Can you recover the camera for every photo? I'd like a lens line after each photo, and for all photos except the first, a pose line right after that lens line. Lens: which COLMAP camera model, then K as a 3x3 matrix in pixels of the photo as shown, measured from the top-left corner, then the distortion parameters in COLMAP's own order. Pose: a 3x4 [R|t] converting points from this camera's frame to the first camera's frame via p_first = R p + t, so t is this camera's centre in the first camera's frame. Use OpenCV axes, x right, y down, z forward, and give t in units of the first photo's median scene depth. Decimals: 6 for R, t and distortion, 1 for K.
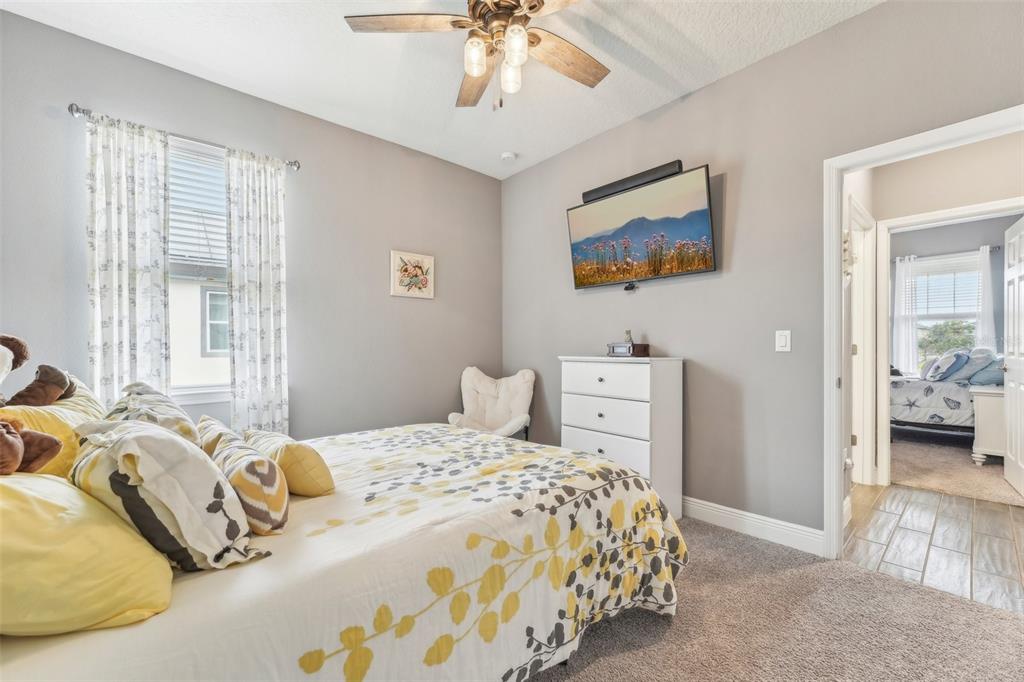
lens RADIAL K [[420.3, 0, 511.2], [0, 420.3, 344.9], [0, 0, 1]] dist [-0.006778, 0.002256]
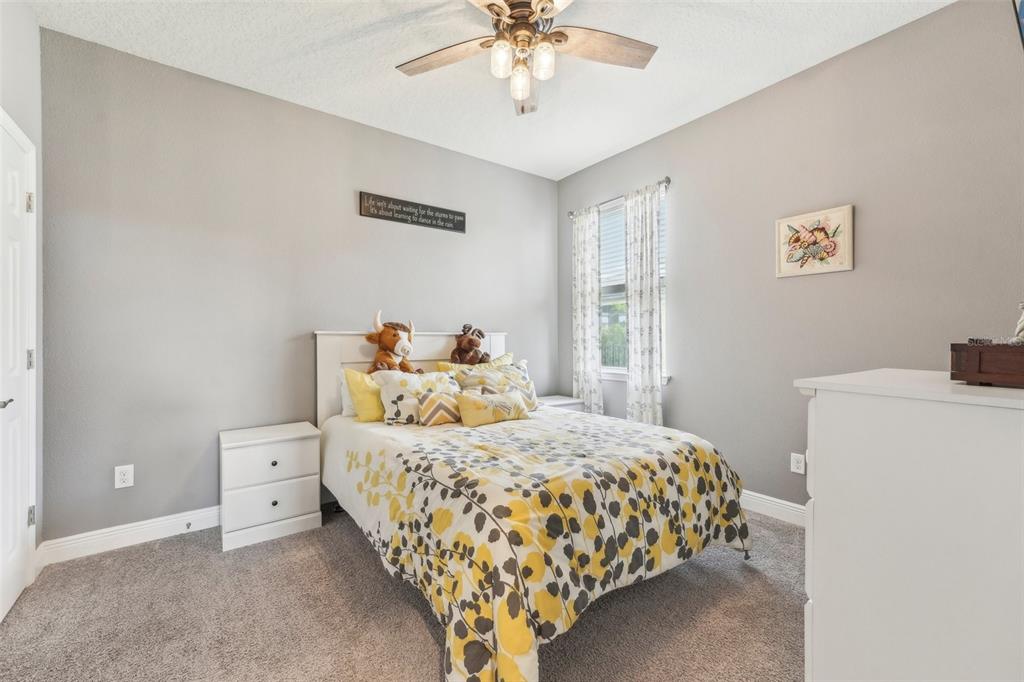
lens RADIAL K [[420.3, 0, 513.6], [0, 420.3, 343.7], [0, 0, 1]] dist [-0.006778, 0.002256]
pose [[-0.085821, 0.012761, -0.996229, 1.038741], [0.003336, 0.999916, 0.012520, -0.009501], [0.996305, -0.002249, -0.085857, 1.091538]]
